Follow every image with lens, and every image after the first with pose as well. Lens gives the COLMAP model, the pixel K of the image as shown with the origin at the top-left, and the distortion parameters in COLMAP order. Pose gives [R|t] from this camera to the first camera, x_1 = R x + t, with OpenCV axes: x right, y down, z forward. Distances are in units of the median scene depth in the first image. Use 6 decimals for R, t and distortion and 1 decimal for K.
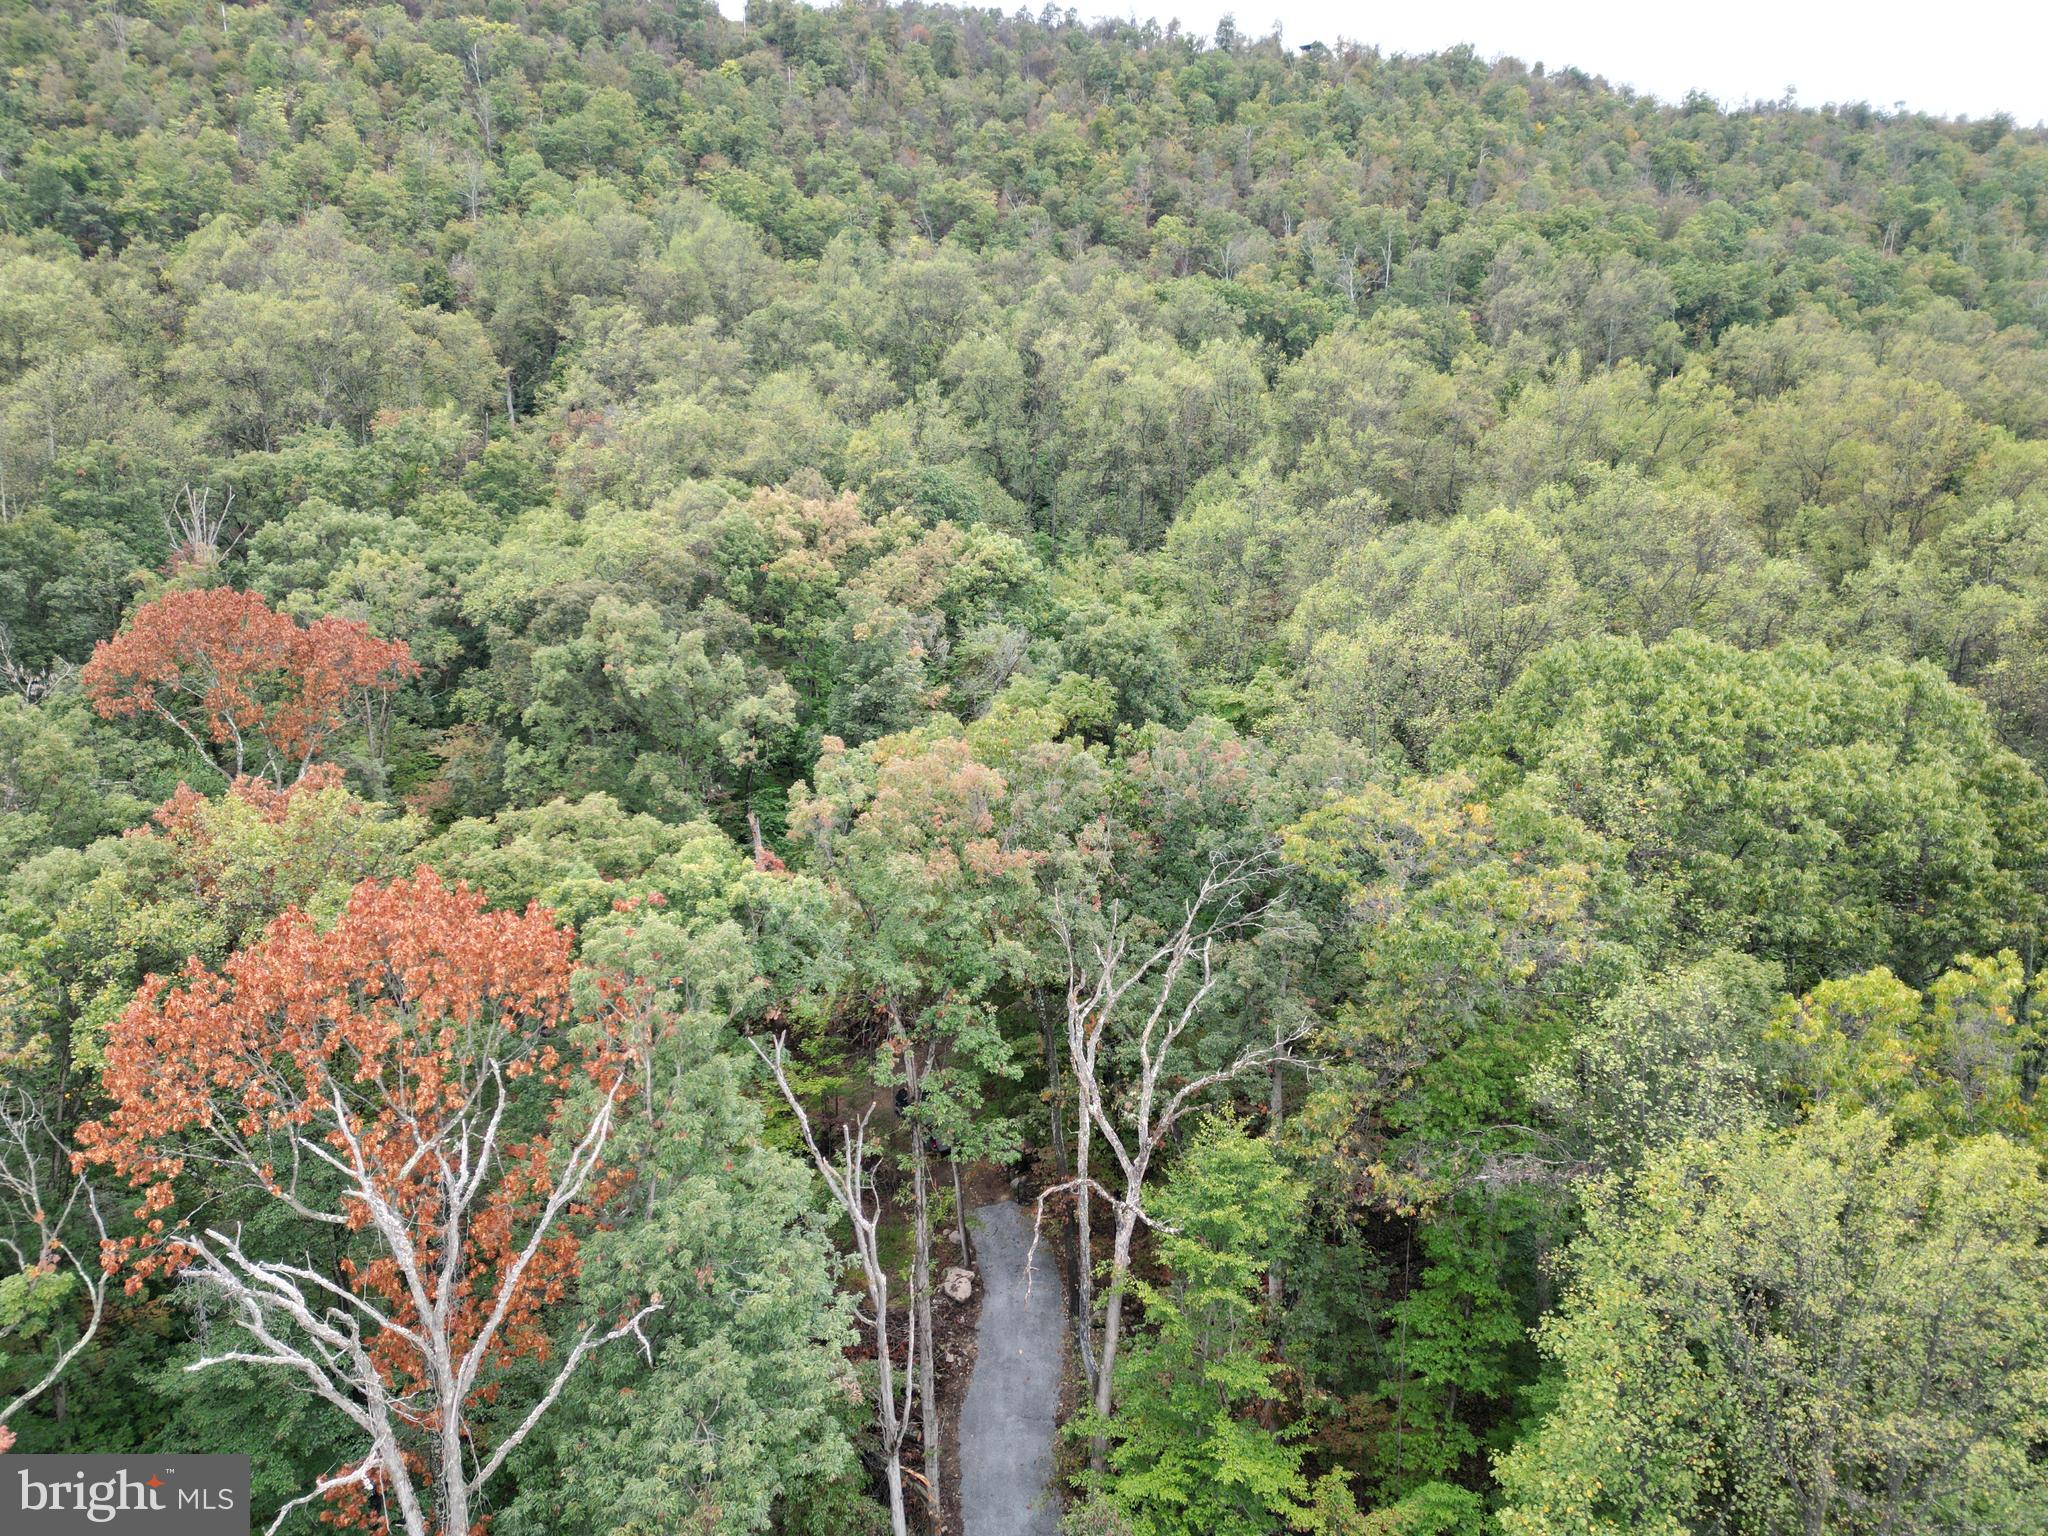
lens RADIAL K [[1572.7, 0, 1024.0], [0, 1572.7, 768.0], [0, 0, 1]] dist [0.130838, -0.092240]
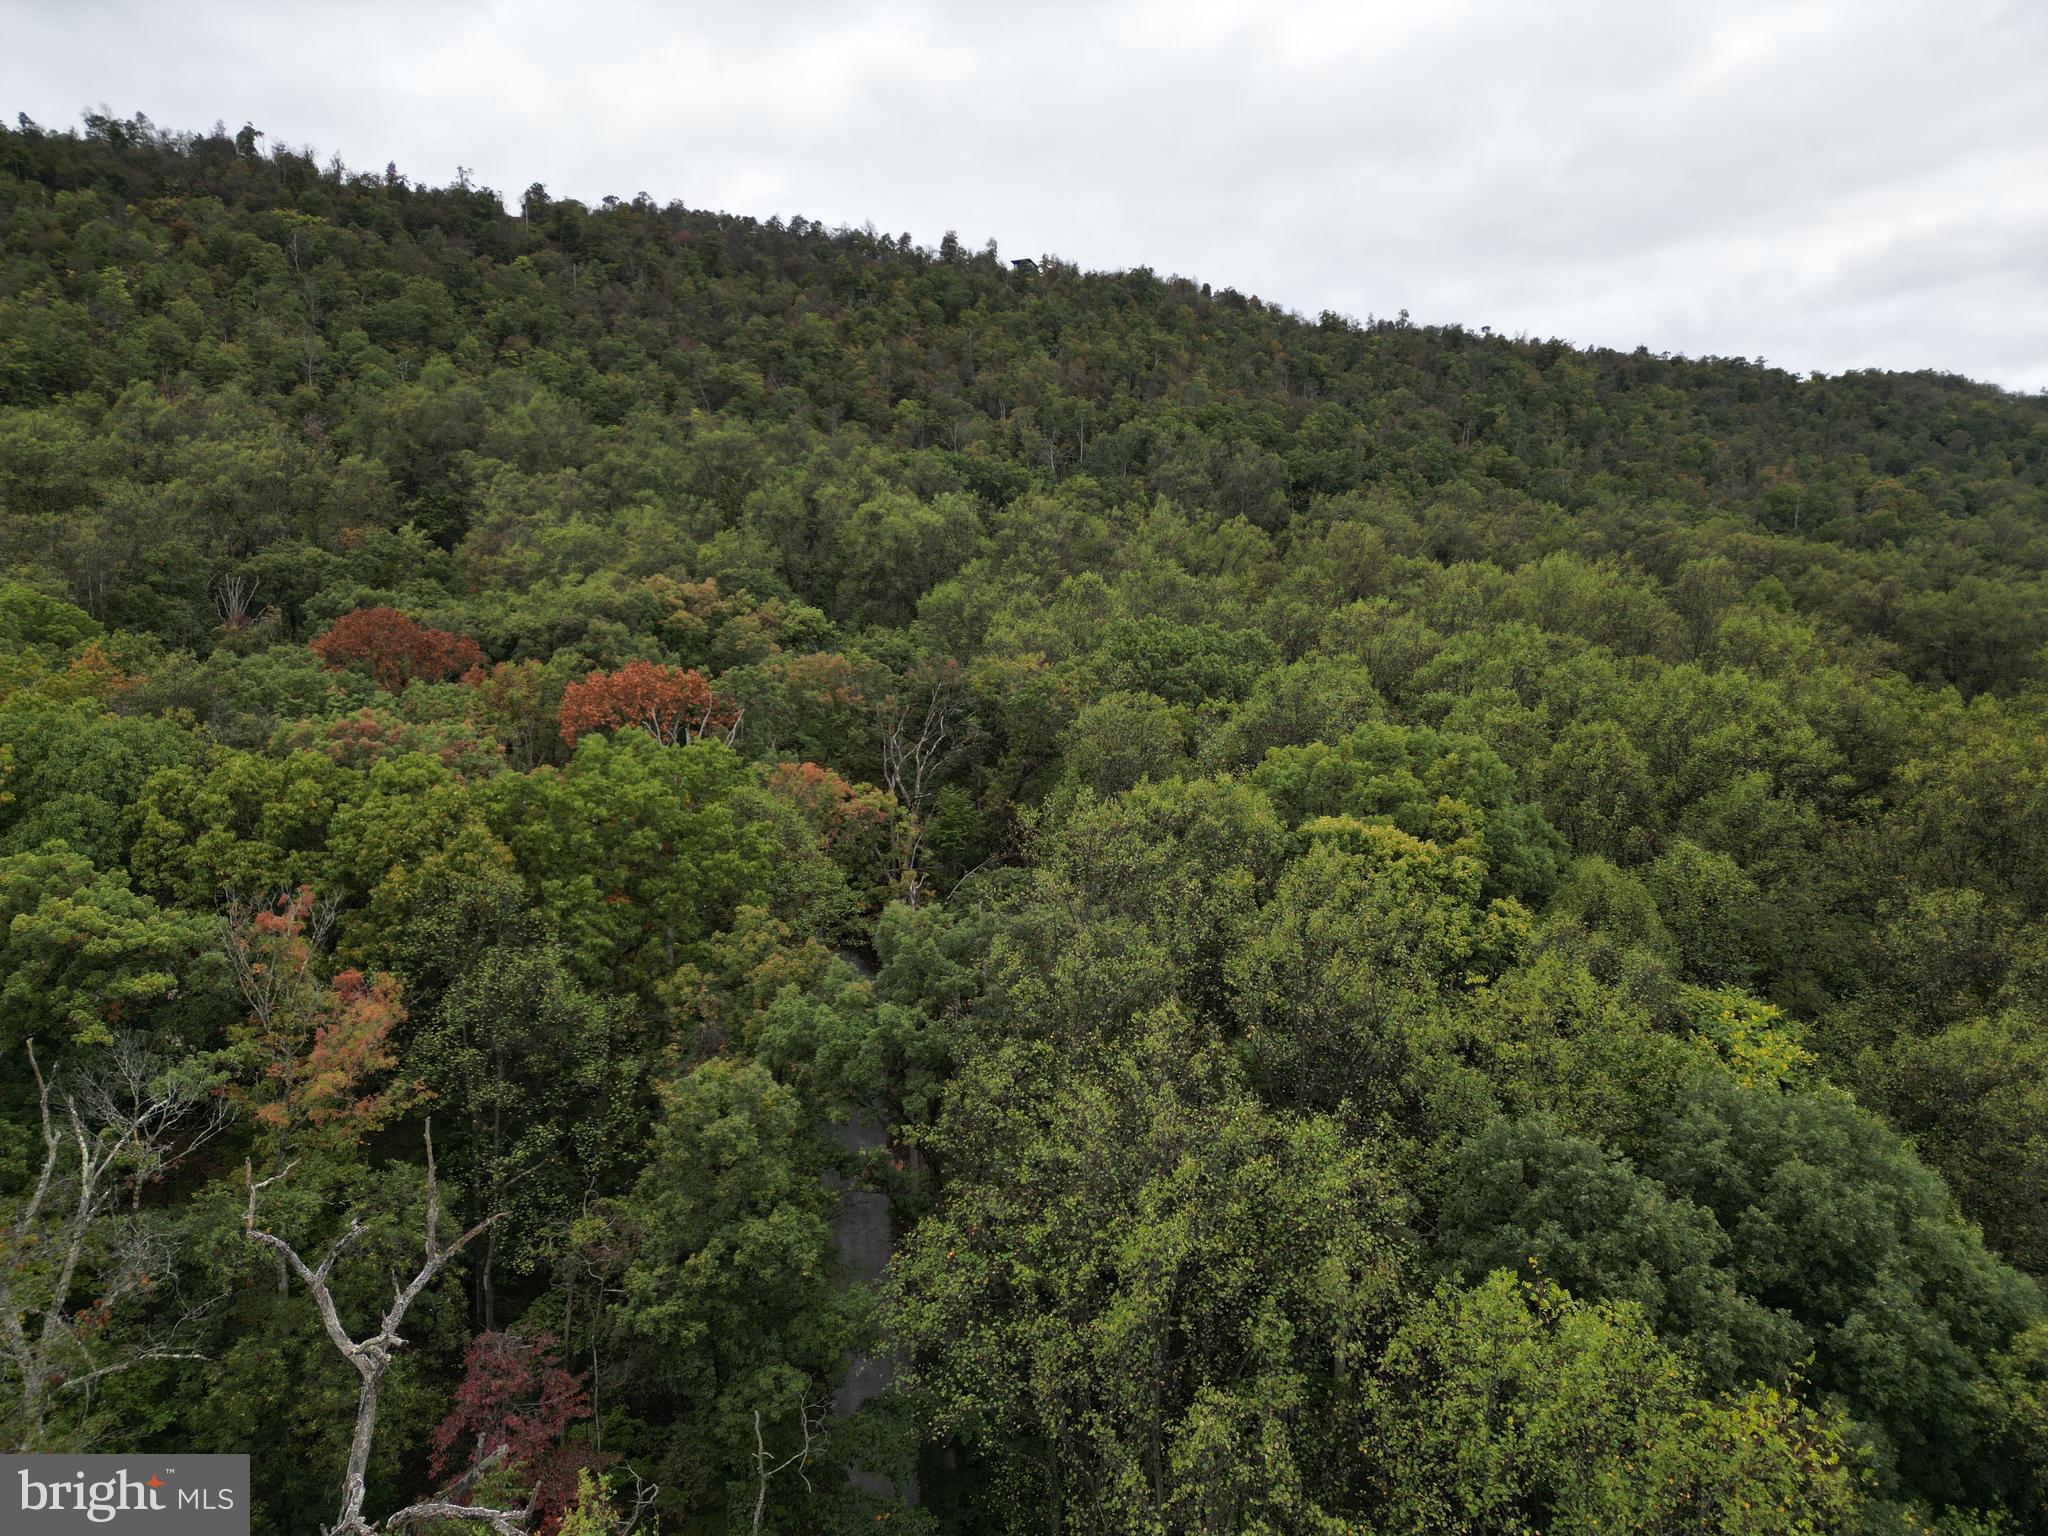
lens RADIAL K [[1458.4, 0, 1024.0], [0, 1458.4, 768.0], [0, 0, 1]] dist [0.161015, -0.092390]
pose [[0.986418, -0.016650, 0.163408, -0.011575], [0.030375, 0.996181, -0.081855, 0.034701], [-0.161421, 0.085707, 0.983157, -0.113572]]
